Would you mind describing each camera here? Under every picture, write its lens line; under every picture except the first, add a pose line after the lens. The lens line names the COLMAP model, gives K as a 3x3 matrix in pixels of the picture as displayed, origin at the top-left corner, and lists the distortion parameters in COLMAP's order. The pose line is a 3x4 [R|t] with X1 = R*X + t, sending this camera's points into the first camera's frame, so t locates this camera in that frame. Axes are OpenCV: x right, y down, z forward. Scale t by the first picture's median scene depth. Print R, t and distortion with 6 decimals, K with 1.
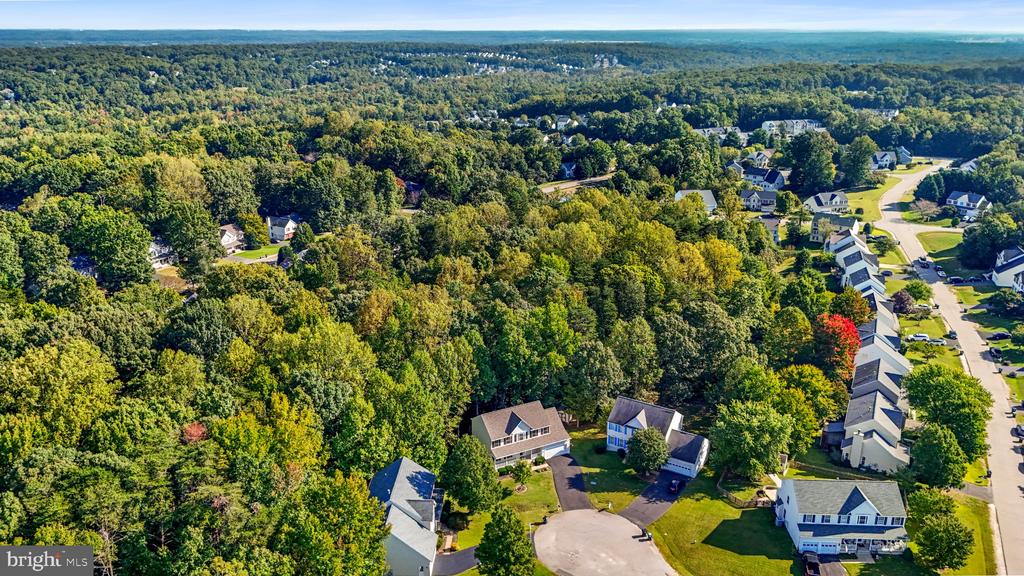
lens RADIAL K [[754.8, 0, 511.9], [0, 754.8, 302.7], [0, 0, 1]] dist [0.070124, -0.076522]
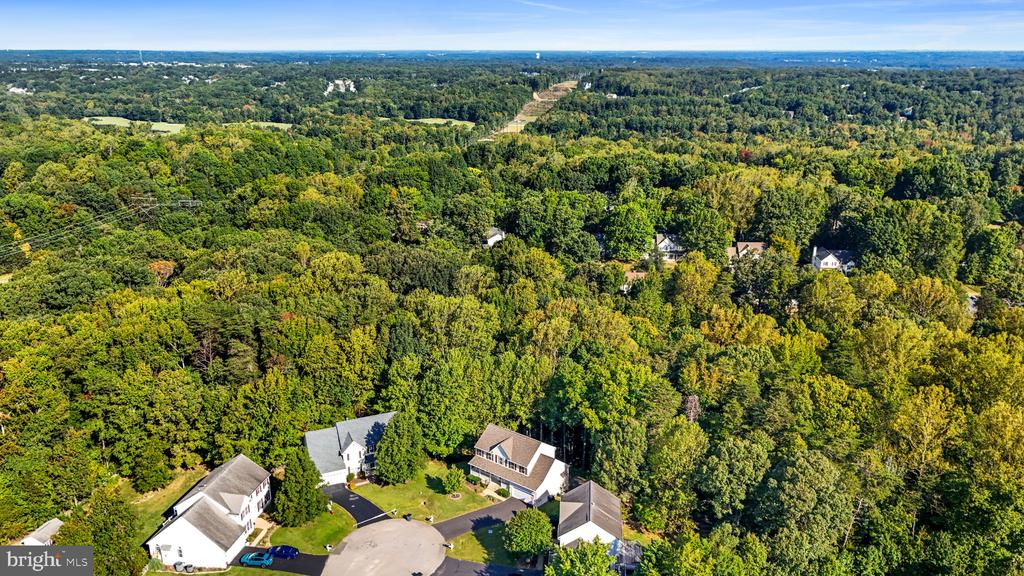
lens RADIAL K [[756.9, 0, 511.5], [0, 756.9, 303.8], [0, 0, 1]] dist [0.064695, -0.066761]
pose [[0.424897, 0.289643, -0.857653, 0.255813], [-0.310079, 0.936683, 0.162714, -0.057776], [0.850478, 0.196804, 0.487807, 0.150333]]
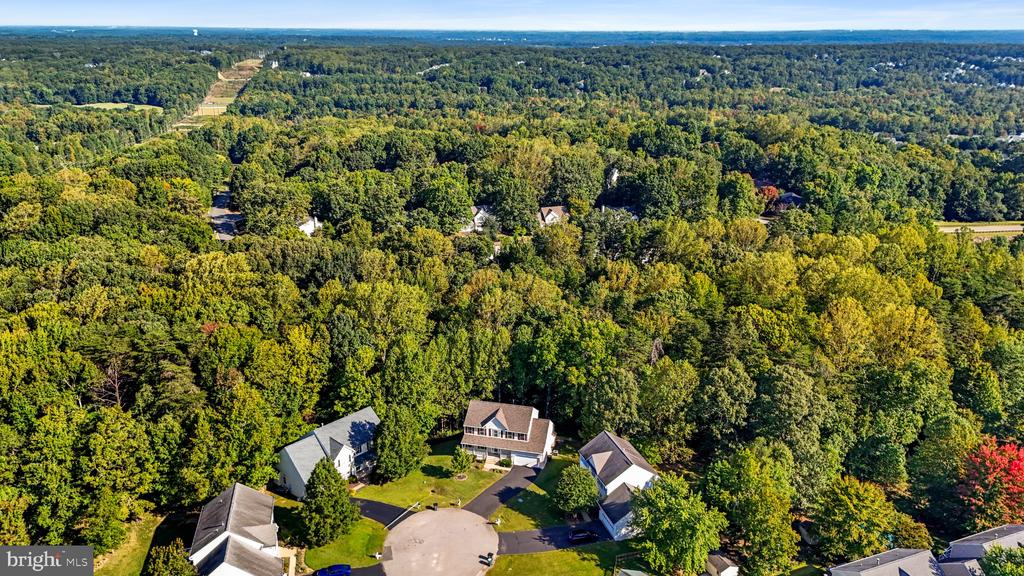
lens RADIAL K [[754.8, 0, 511.9], [0, 754.8, 302.7], [0, 0, 1]] dist [0.070124, -0.076522]
pose [[0.753091, 0.227537, -0.617317, 0.191088], [-0.227852, 0.970427, 0.079724, -0.024175], [0.617201, 0.080617, 0.782664, 0.065453]]
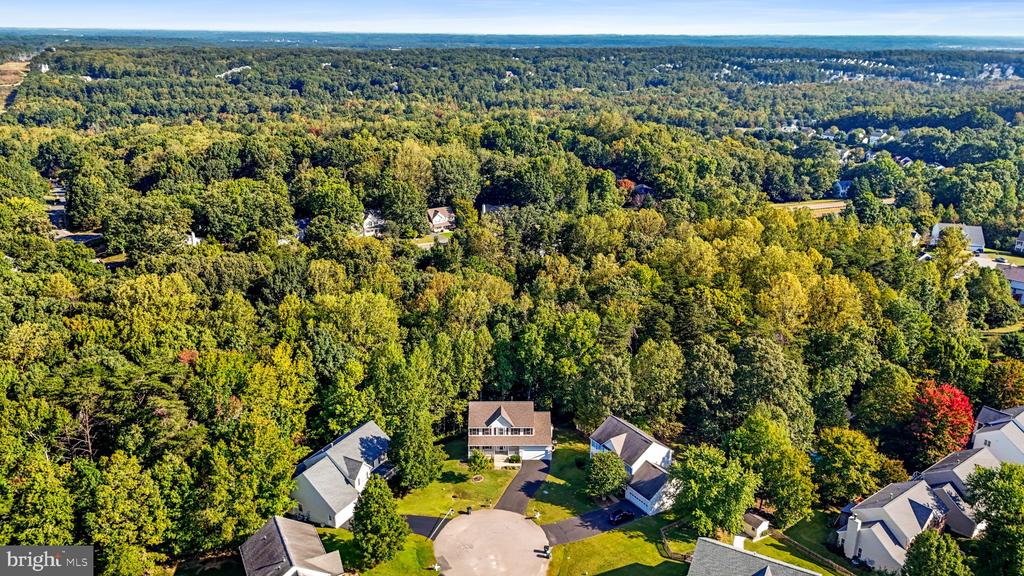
lens RADIAL K [[747.6, 0, 512.5], [0, 747.6, 301.6], [0, 0, 1]] dist [0.072981, -0.081231]
pose [[0.897576, 0.156577, -0.412117, 0.129784], [-0.158102, 0.986948, 0.030633, -0.009165], [0.411534, 0.037661, 0.910616, 0.024547]]
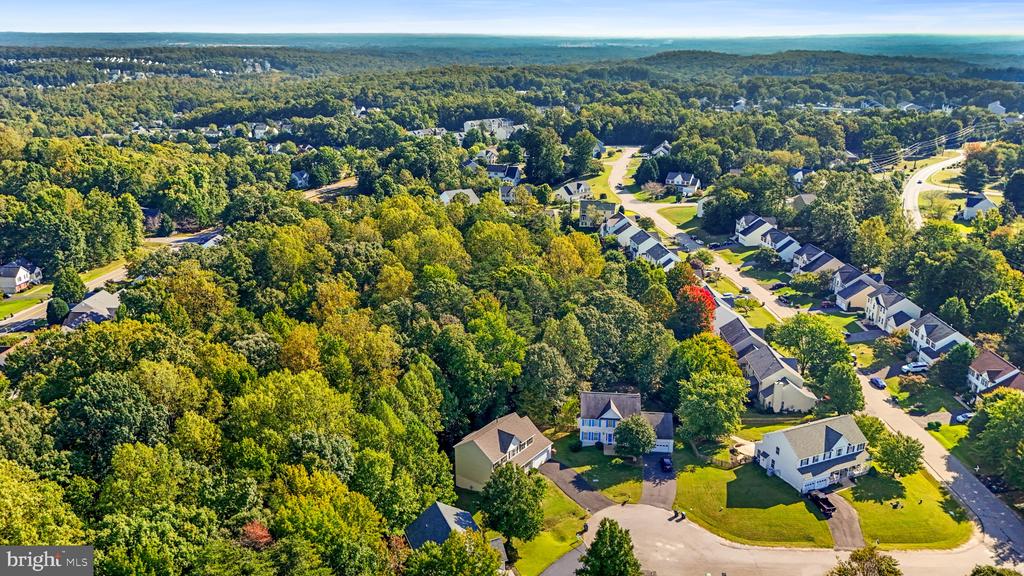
lens RADIAL K [[747.6, 0, 512.5], [0, 747.6, 301.6], [0, 0, 1]] dist [0.072981, -0.081231]
pose [[0.899305, -0.146364, 0.412102, -0.111286], [0.147691, 0.988613, 0.028823, -0.013122], [-0.411629, 0.034943, 0.910682, 0.037104]]
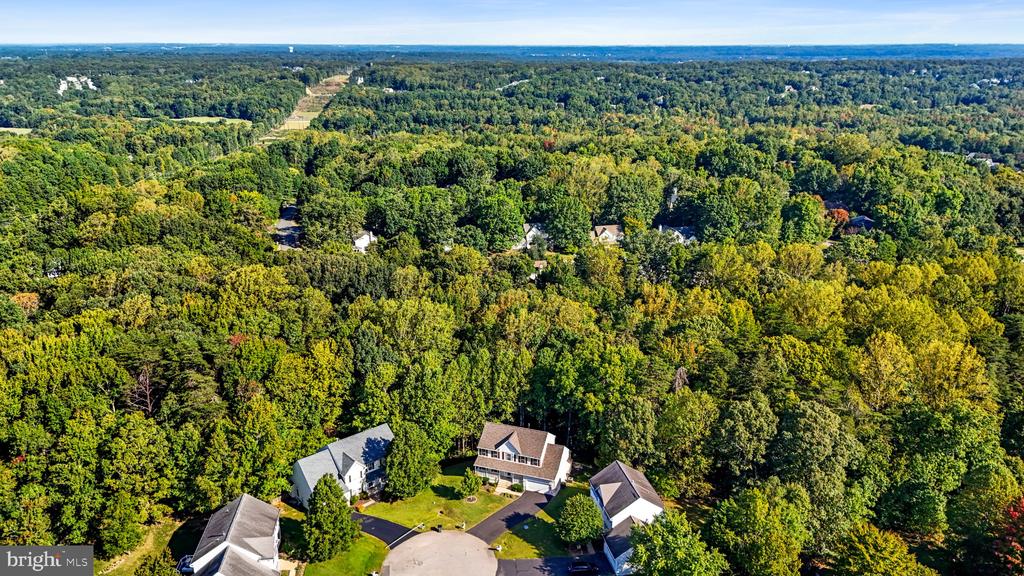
lens RADIAL K [[756.9, 0, 511.5], [0, 756.9, 303.8], [0, 0, 1]] dist [0.064695, -0.066761]
pose [[0.678640, 0.239577, -0.694299, 0.206626], [-0.251168, 0.964013, 0.087142, -0.033032], [0.690190, 0.115248, 0.714391, 0.082337]]
